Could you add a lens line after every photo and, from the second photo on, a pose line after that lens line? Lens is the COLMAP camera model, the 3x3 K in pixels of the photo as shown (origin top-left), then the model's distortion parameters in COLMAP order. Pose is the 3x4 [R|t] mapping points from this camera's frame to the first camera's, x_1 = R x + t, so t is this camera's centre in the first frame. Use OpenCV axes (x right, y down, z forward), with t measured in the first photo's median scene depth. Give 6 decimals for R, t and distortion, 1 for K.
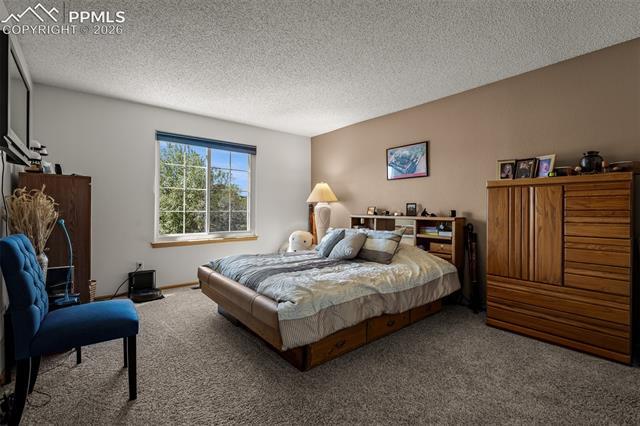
lens RADIAL K [[291.8, 0, 320.1], [0, 291.8, 208.4], [0, 0, 1]] dist [0.001705, 0.000317]
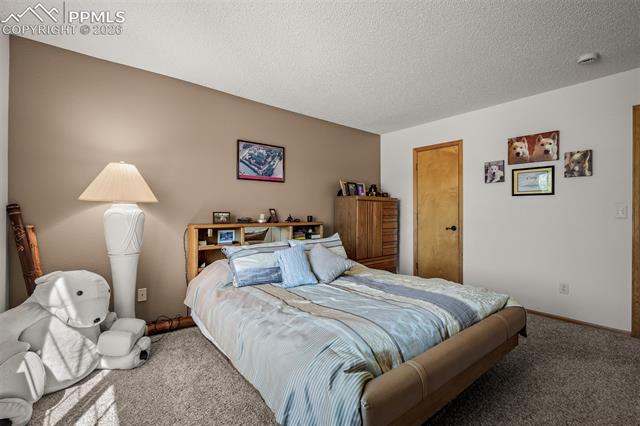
lens RADIAL K [[291.8, 0, 320.2], [0, 291.8, 214.7], [0, 0, 1]] dist [0.001705, 0.000317]
pose [[-0.002257, 0.001714, 0.999996, -0.591570], [0.002738, 0.999995, -0.001708, 0.002890], [-0.999994, 0.002735, -0.002262, 0.817522]]
